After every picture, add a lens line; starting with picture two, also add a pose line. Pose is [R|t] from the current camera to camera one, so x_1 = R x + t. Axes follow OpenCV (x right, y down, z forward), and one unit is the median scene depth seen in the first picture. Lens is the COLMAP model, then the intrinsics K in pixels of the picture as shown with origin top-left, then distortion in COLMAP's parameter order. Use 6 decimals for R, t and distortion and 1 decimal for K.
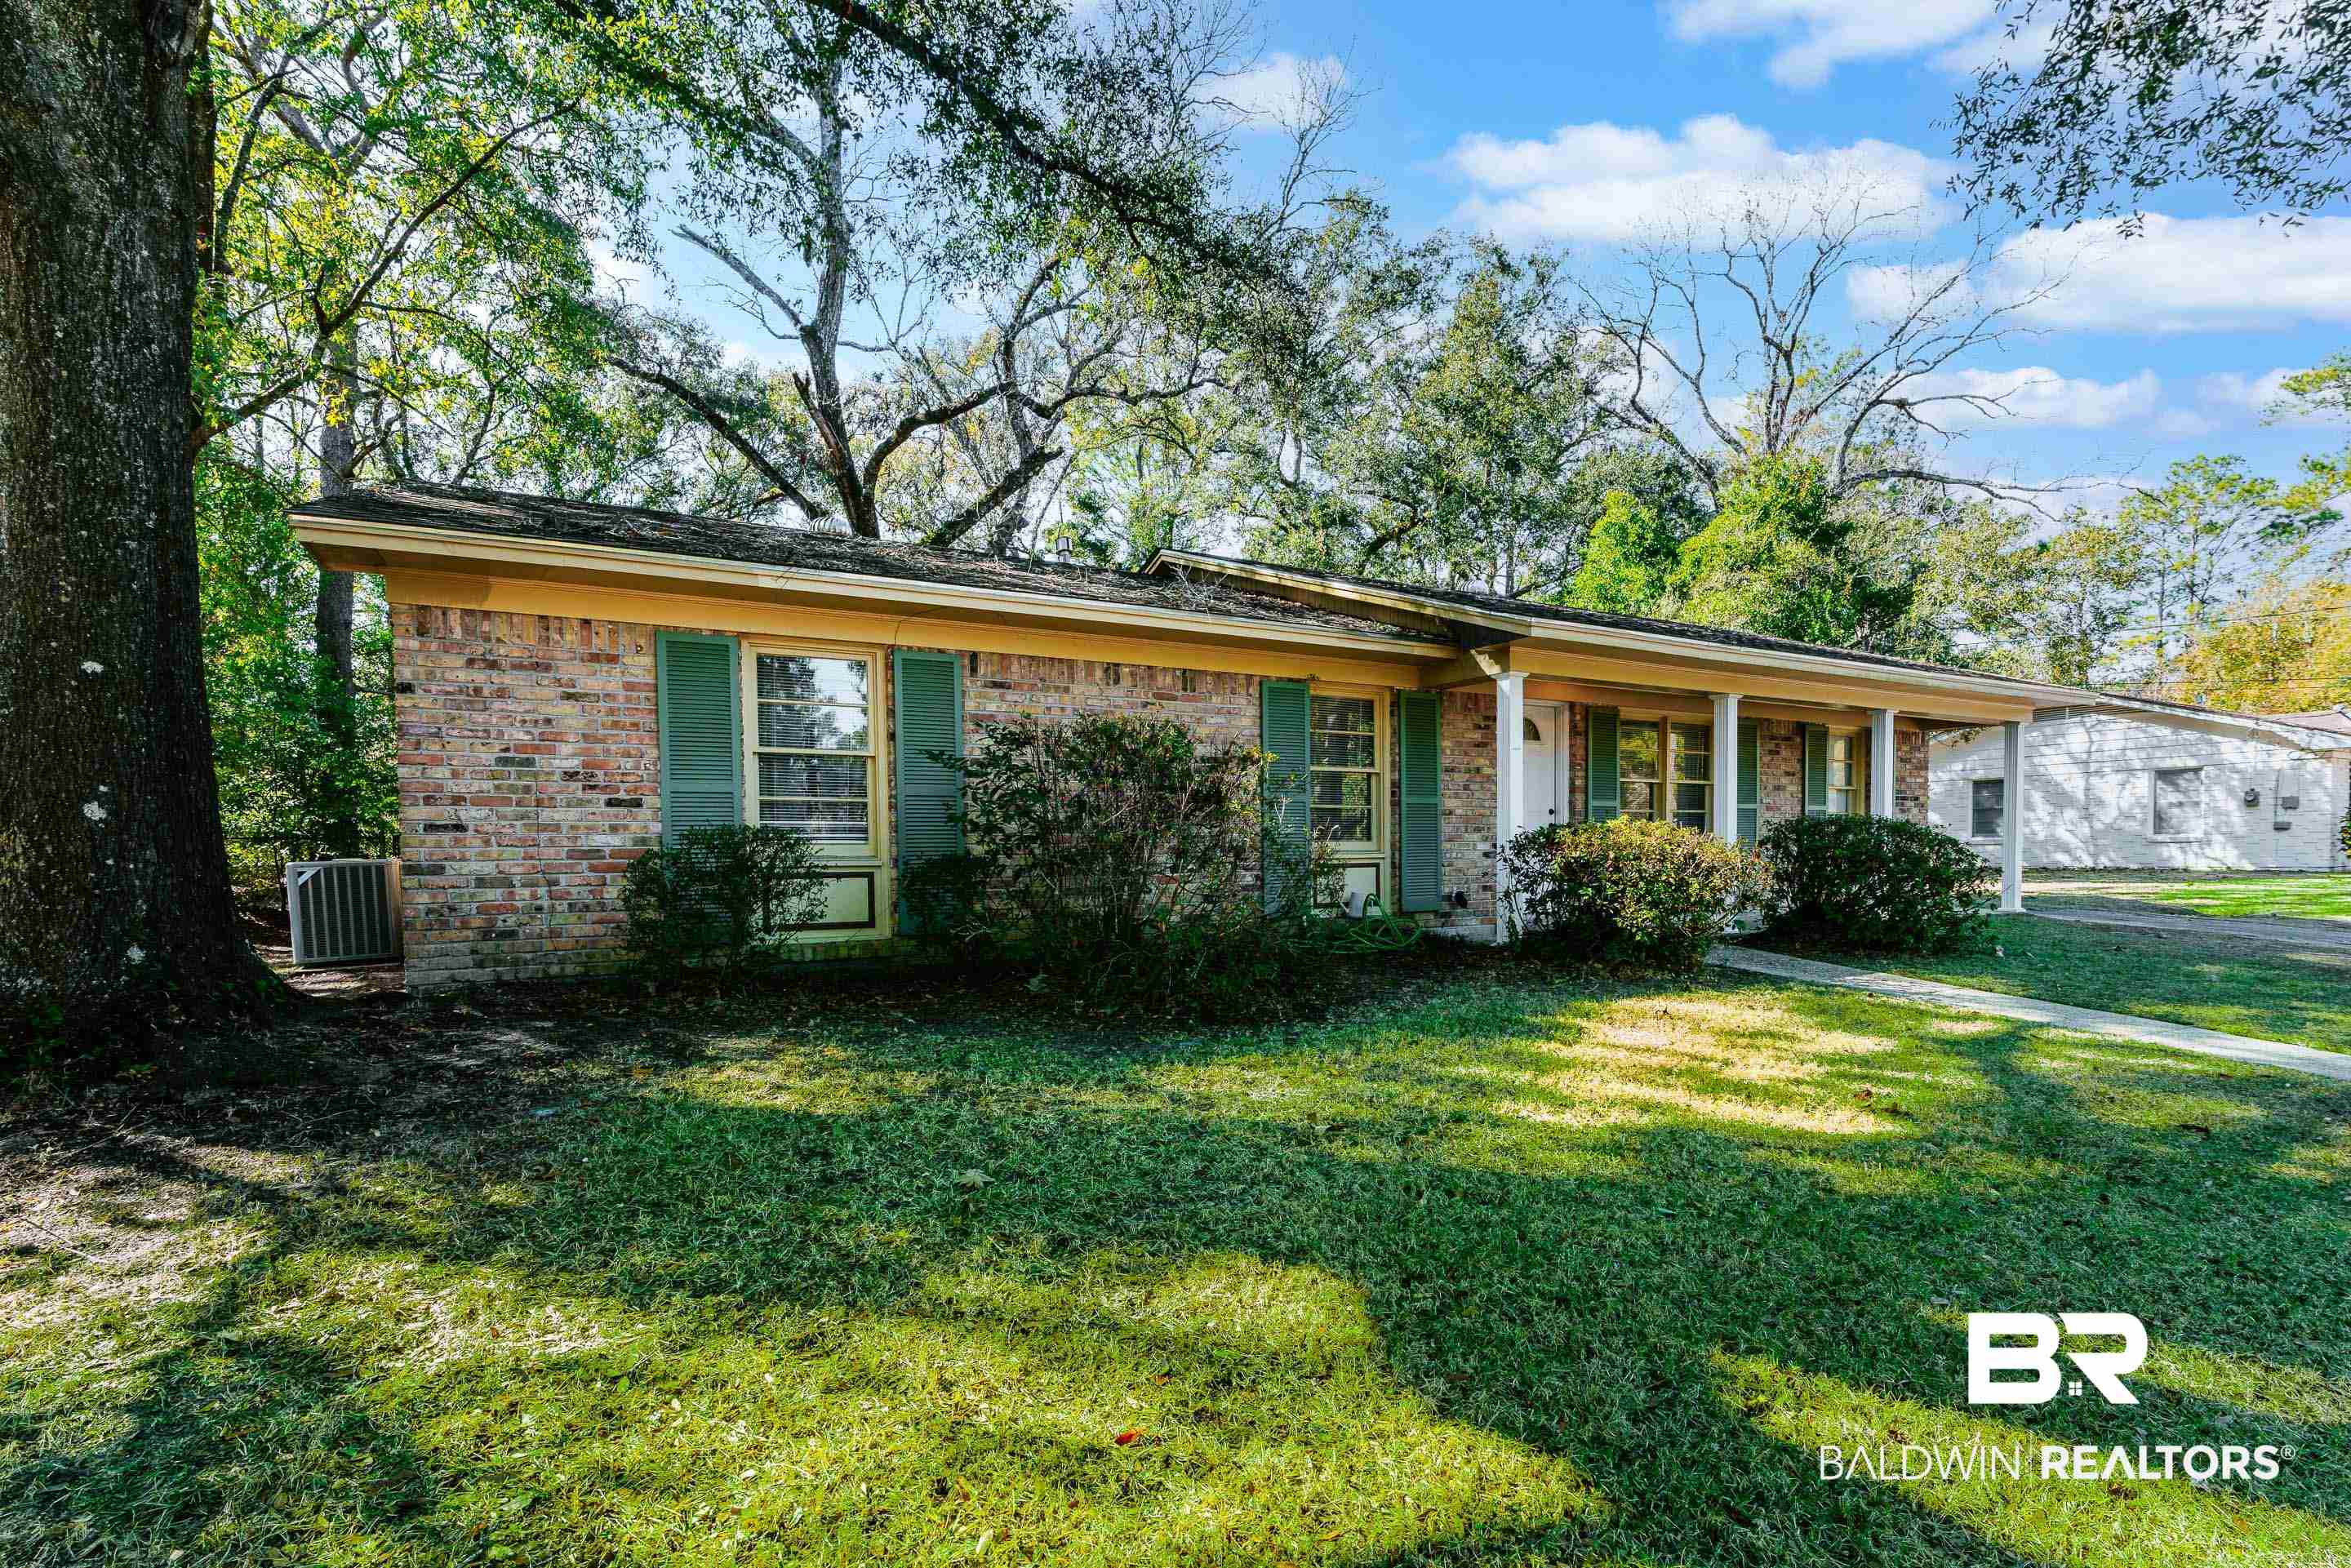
lens RADIAL K [[1046.3, 0, 1175.5], [0, 1046.3, 784.0], [0, 0, 1]] dist [-0.011125, 0.004733]
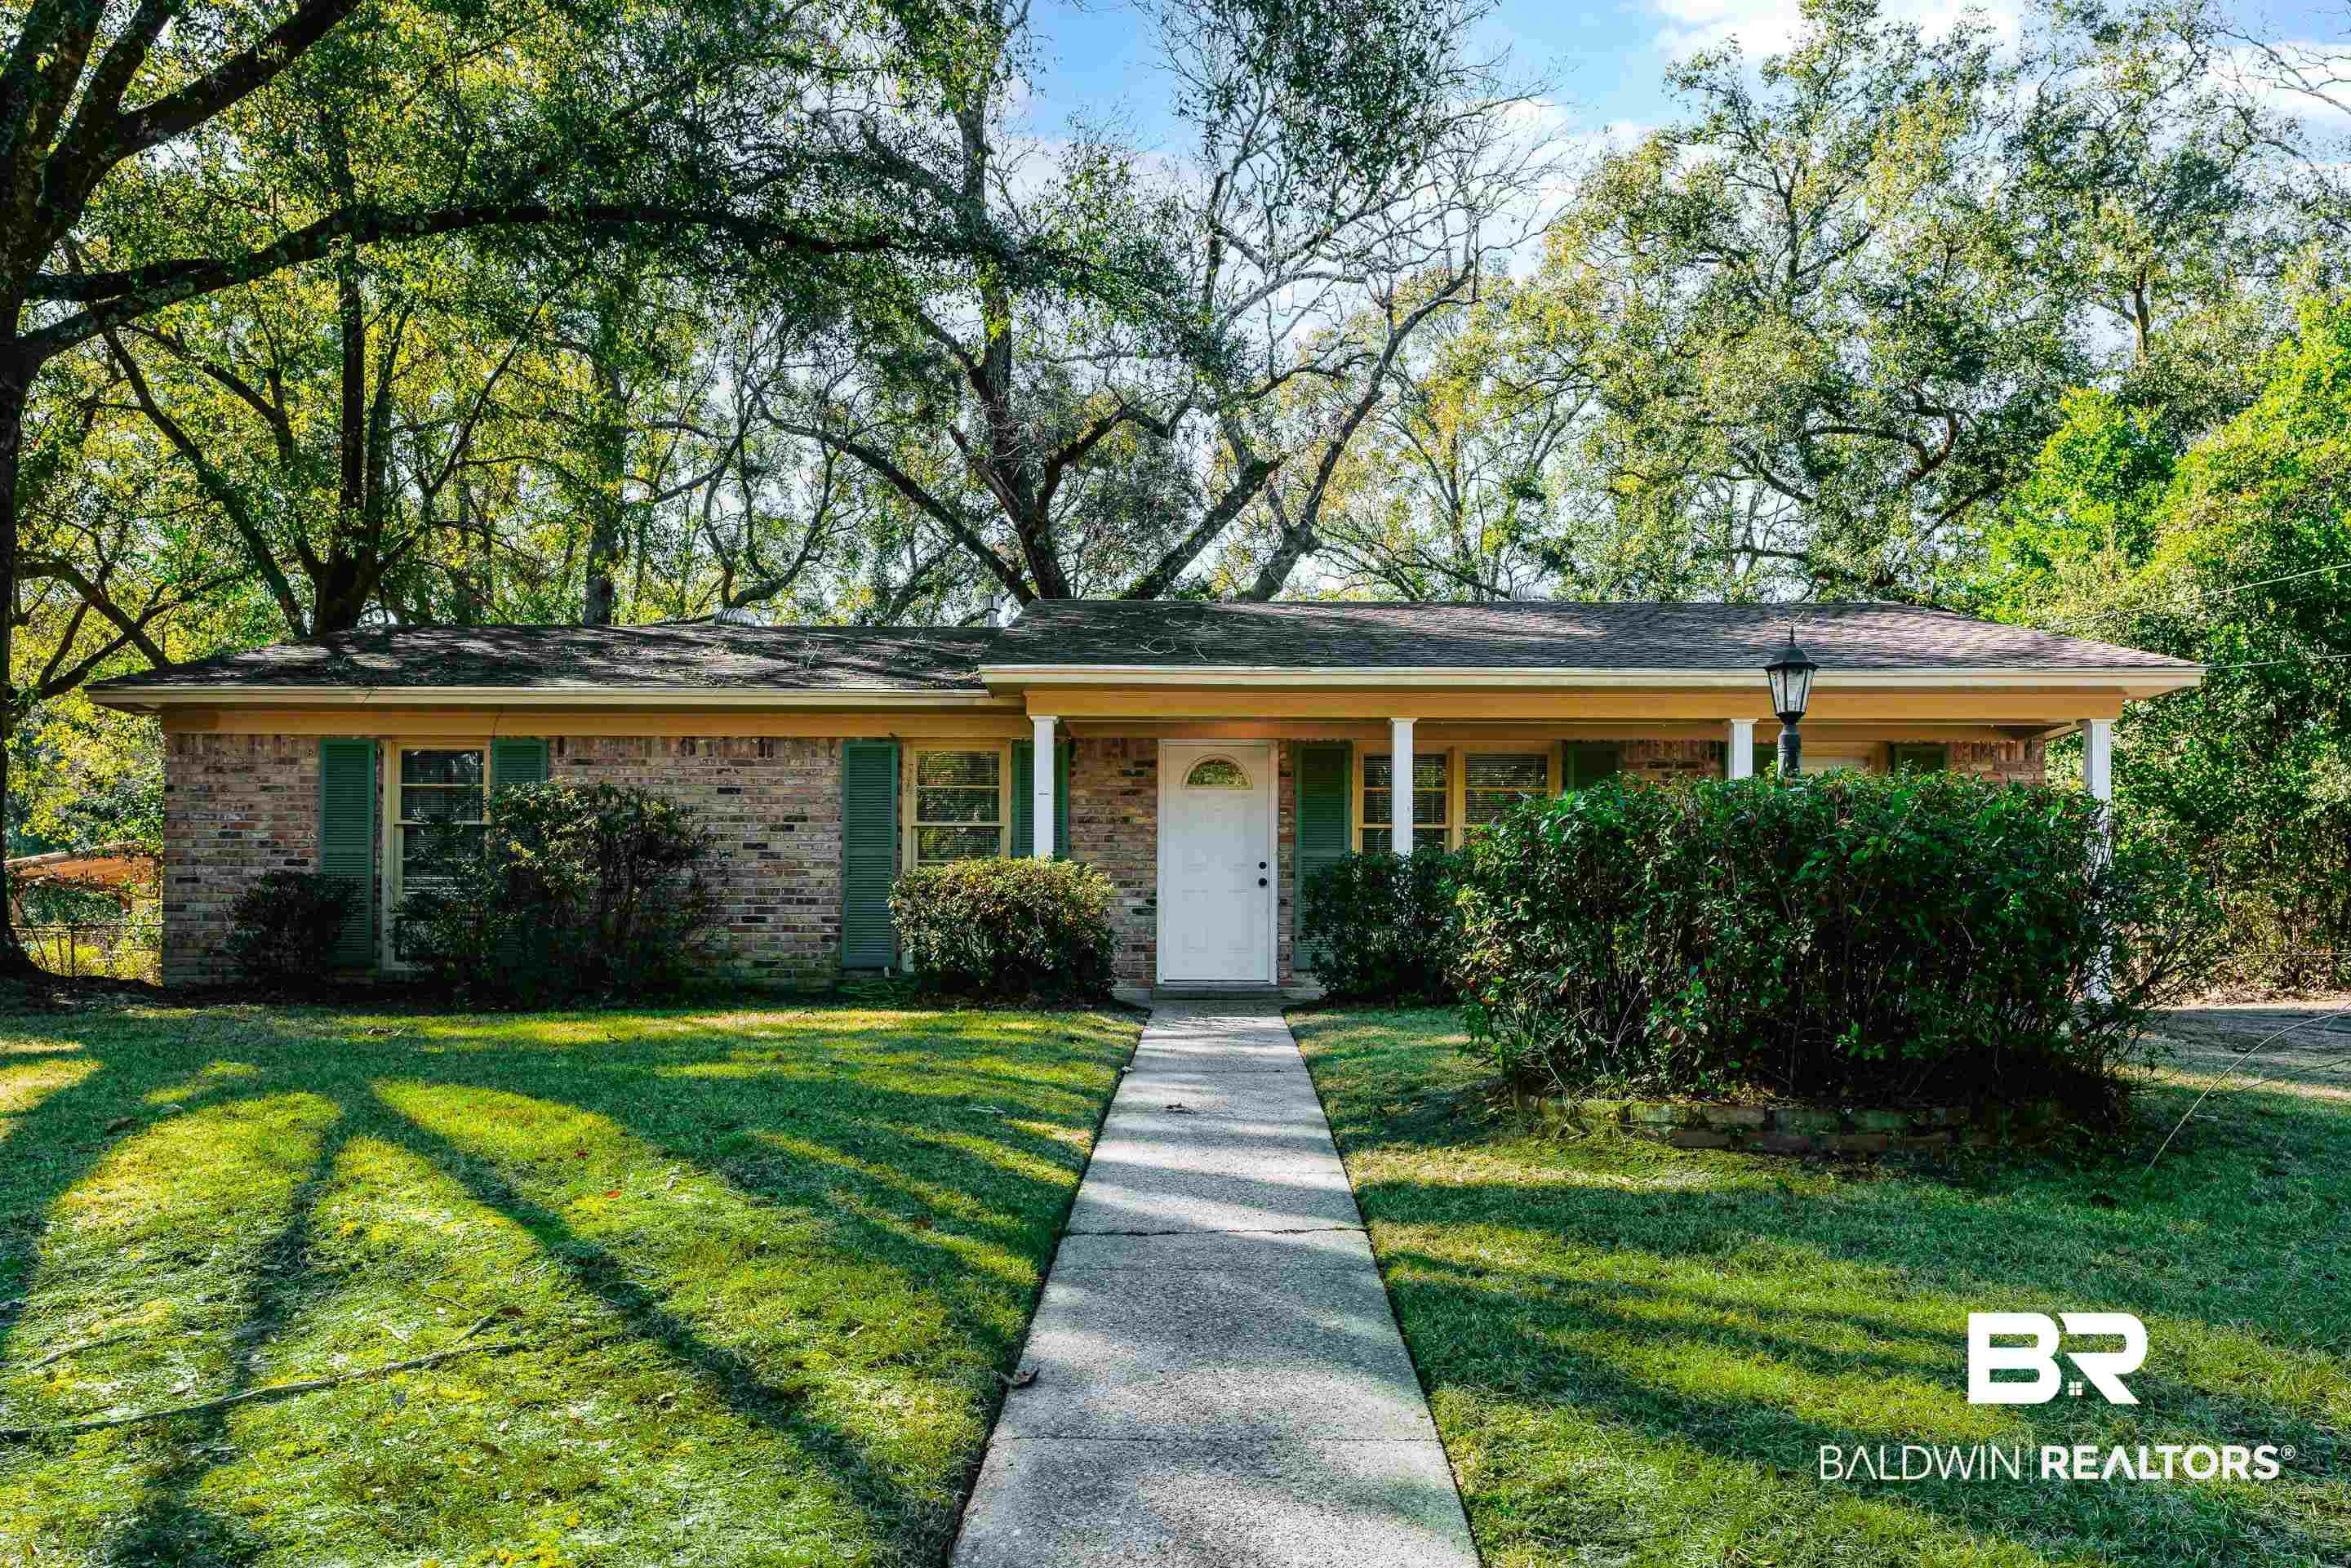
lens RADIAL K [[1538.6, 0, 1175.5], [0, 1538.6, 784.0], [0, 0, 1]] dist [0.002245, 0.000433]
pose [[0.889410, -0.051983, -0.454145, 1.169300], [0.018210, 0.996753, -0.078427, 0.077004], [0.456748, 0.061484, 0.887469, -0.243353]]
